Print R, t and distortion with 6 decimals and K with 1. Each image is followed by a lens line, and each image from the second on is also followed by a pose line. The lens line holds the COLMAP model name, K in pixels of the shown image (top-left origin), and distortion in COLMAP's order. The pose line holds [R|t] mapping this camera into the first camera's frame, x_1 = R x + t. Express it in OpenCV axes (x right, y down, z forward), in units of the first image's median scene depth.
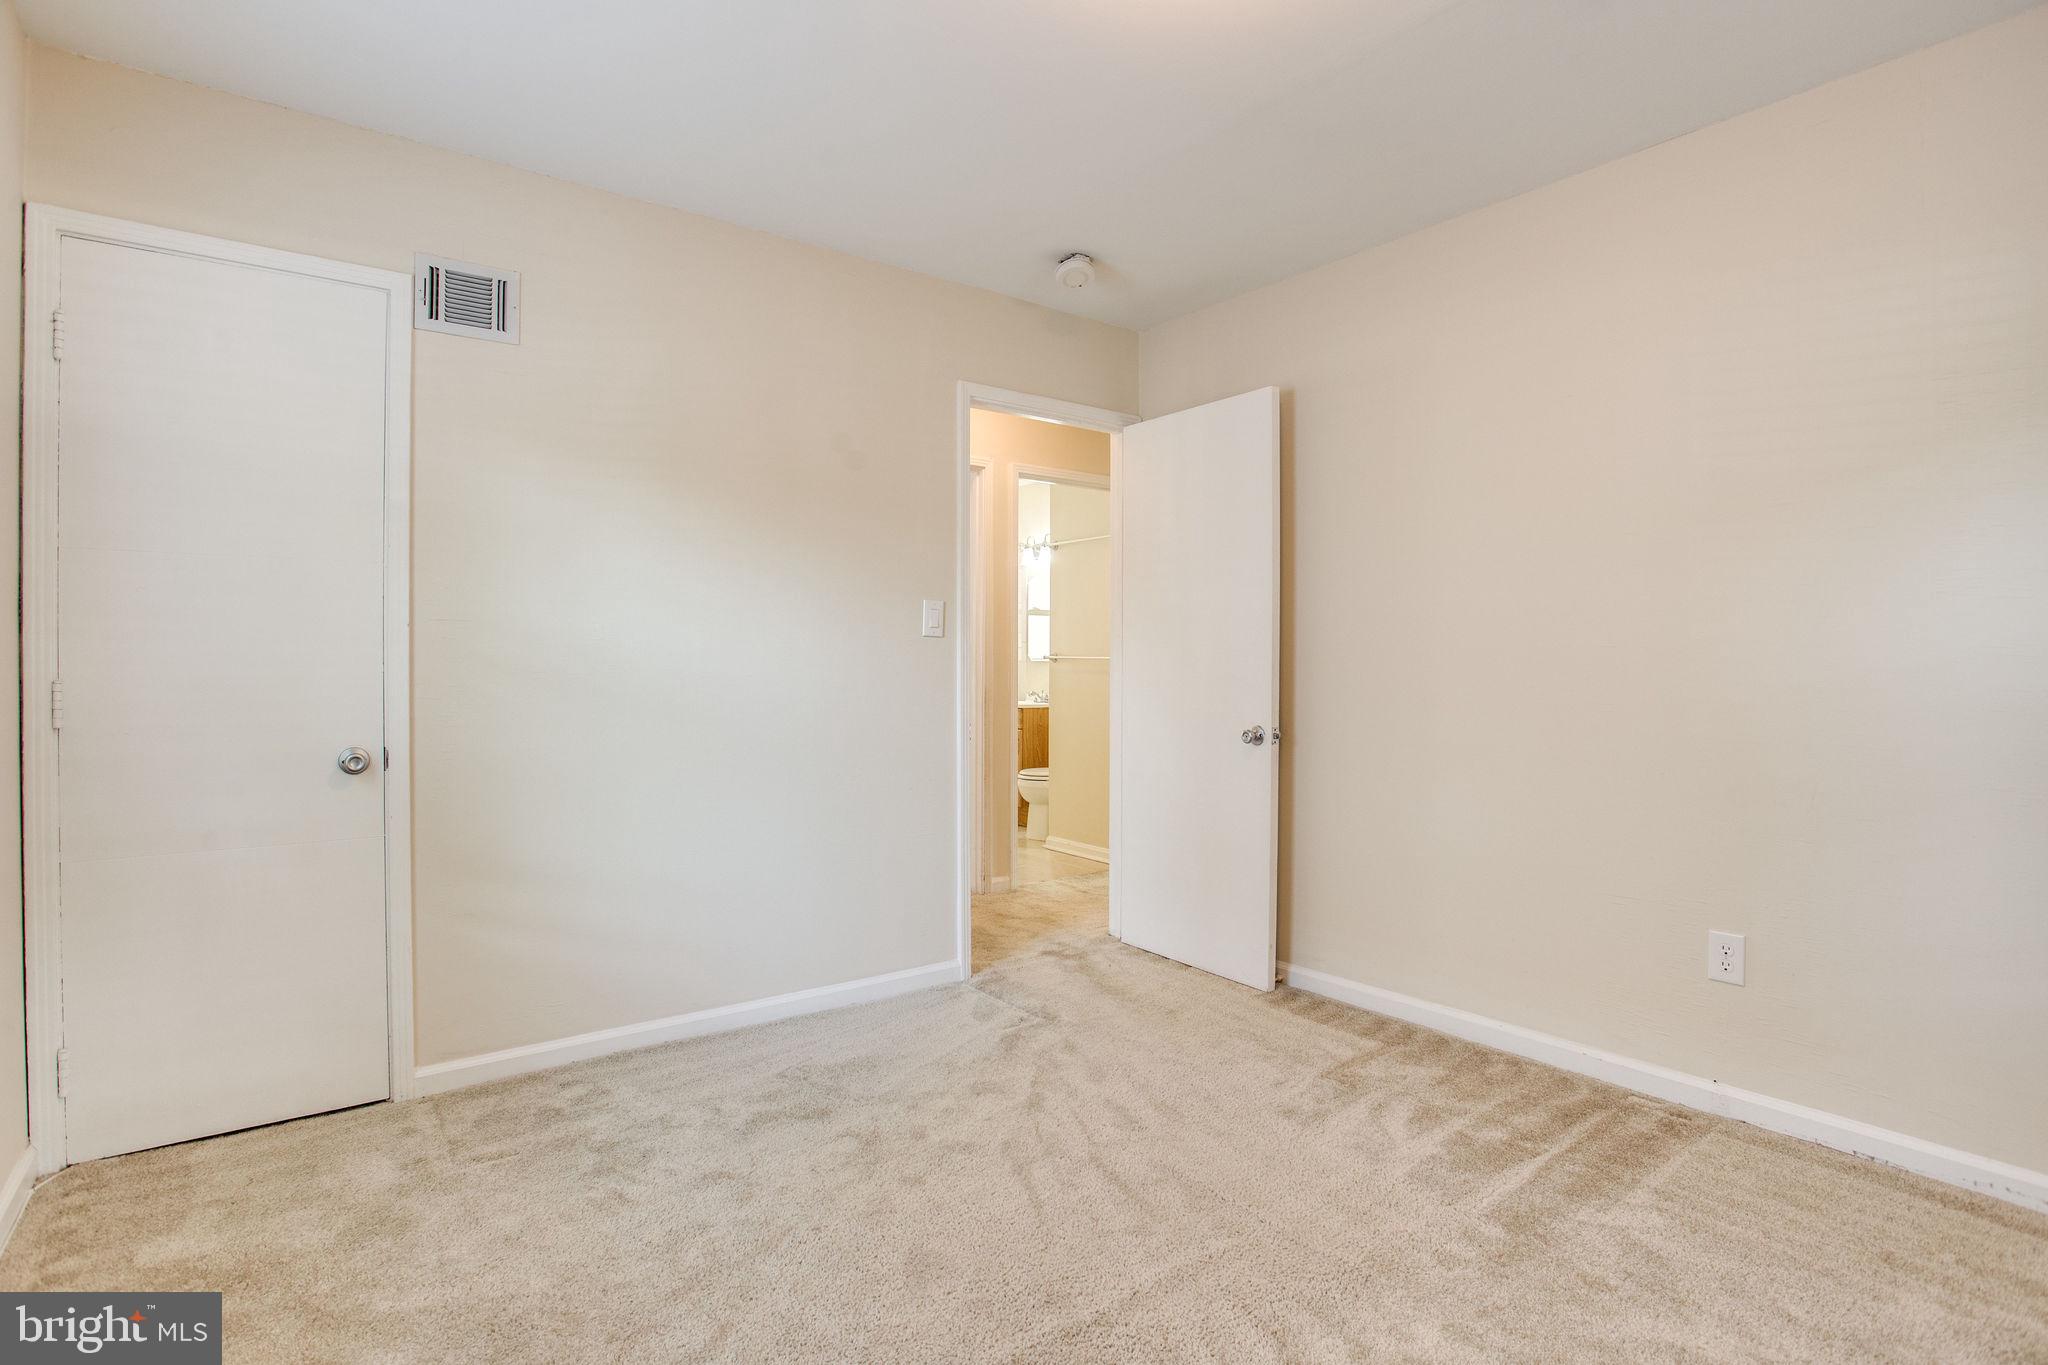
lens RADIAL K [[1007.6, 0, 1024.0], [0, 1007.6, 682.5], [0, 0, 1]] dist [-0.041828, 0.025590]
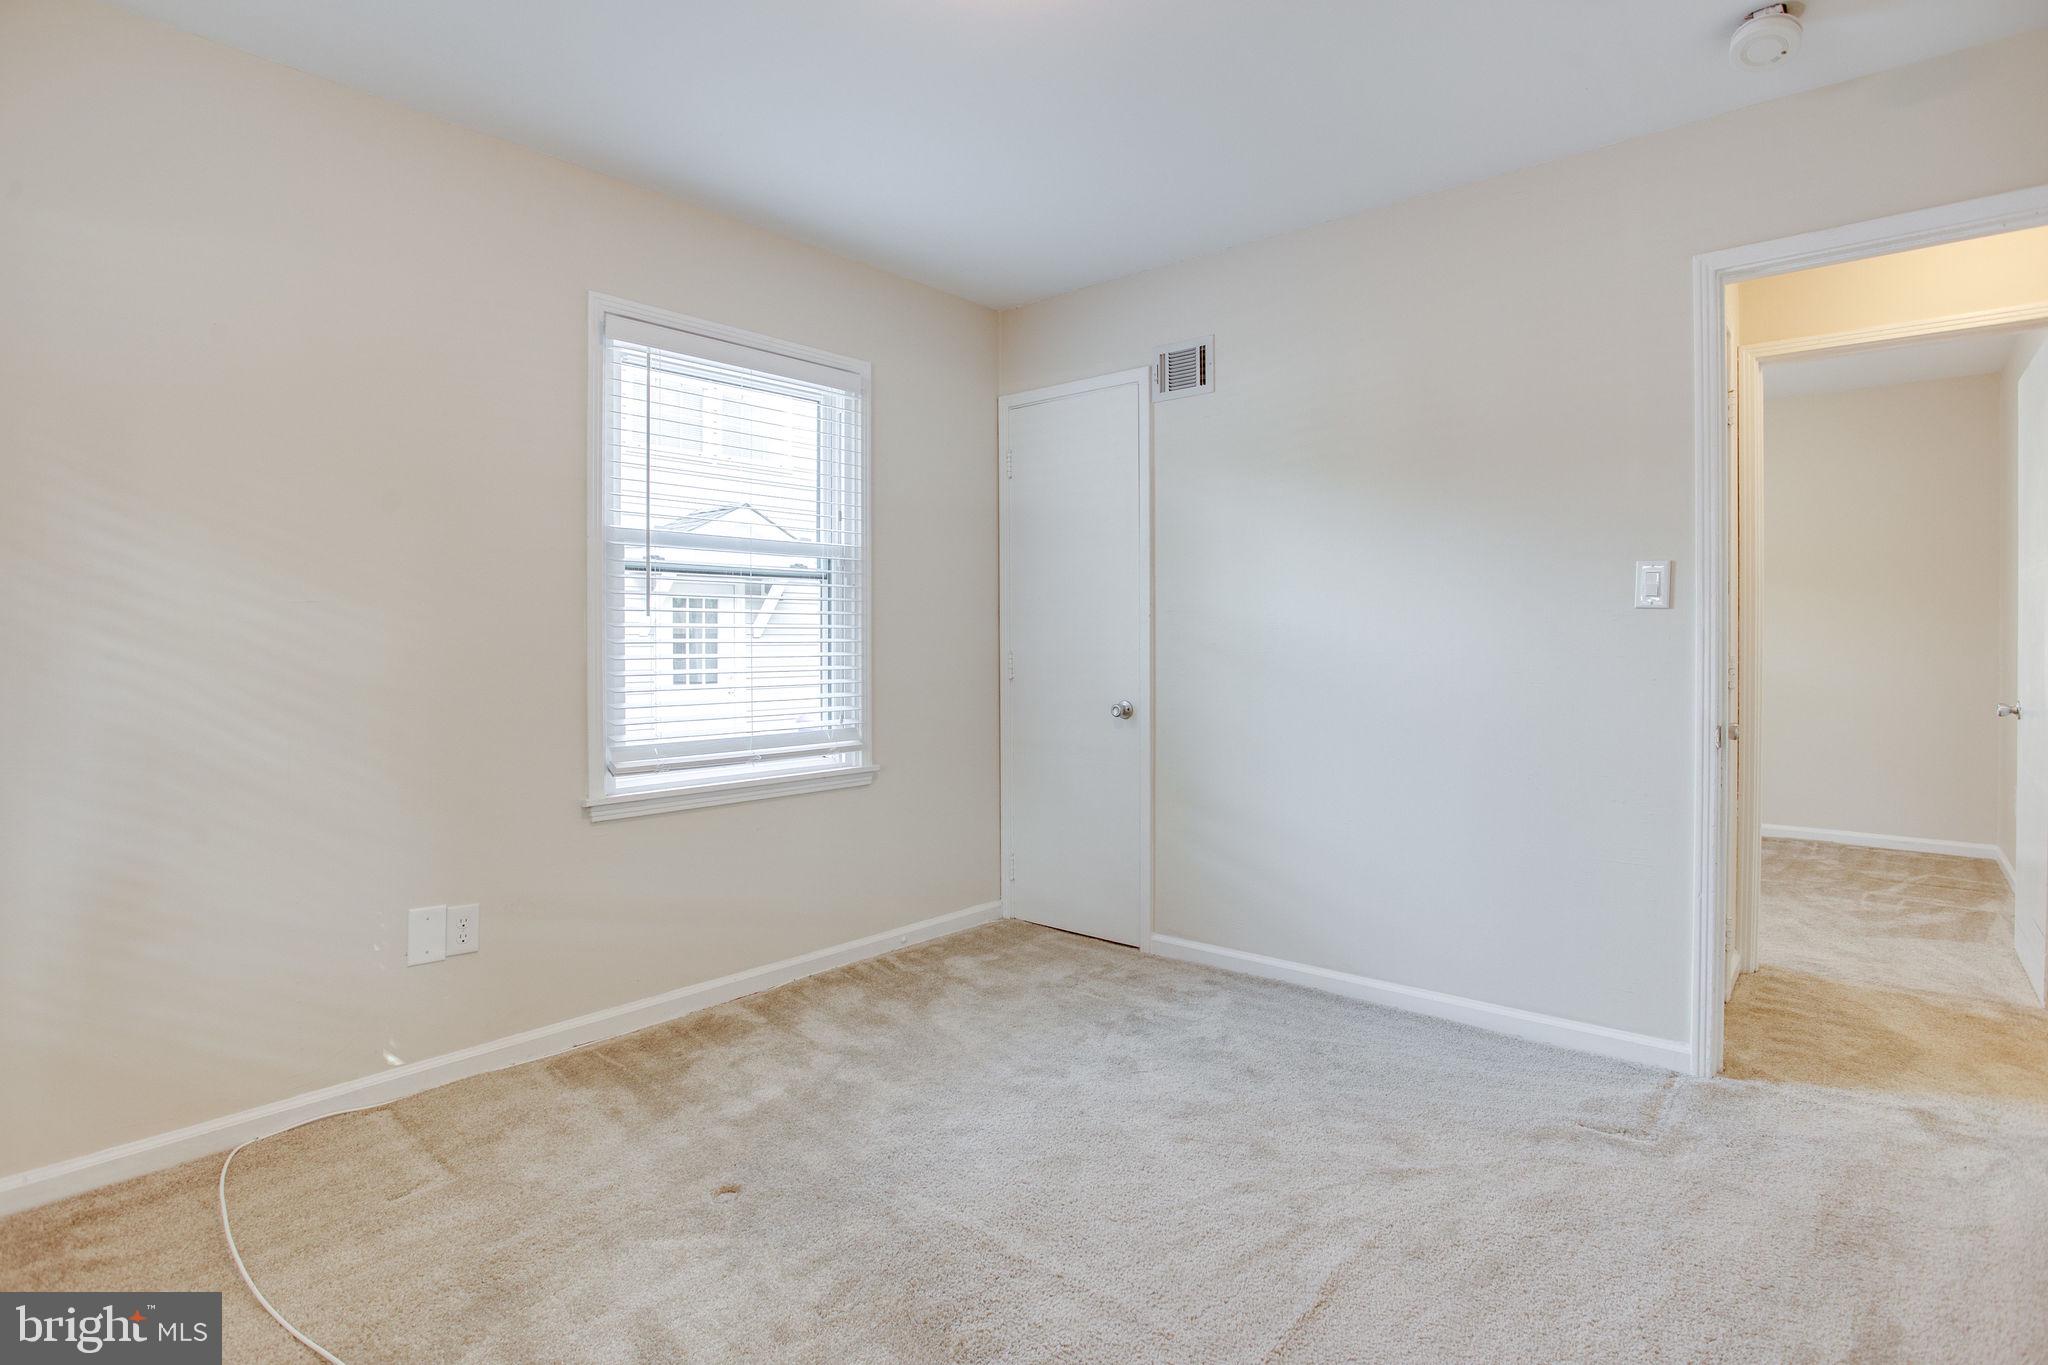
lens RADIAL K [[1007.6, 0, 1024.0], [0, 1007.6, 682.5], [0, 0, 1]] dist [-0.041828, 0.025590]
pose [[0.245280, 0.041155, -0.968578, 0.684403], [-0.012005, 0.999151, 0.039414, -0.019069], [0.969378, 0.001961, 0.245566, 0.461654]]
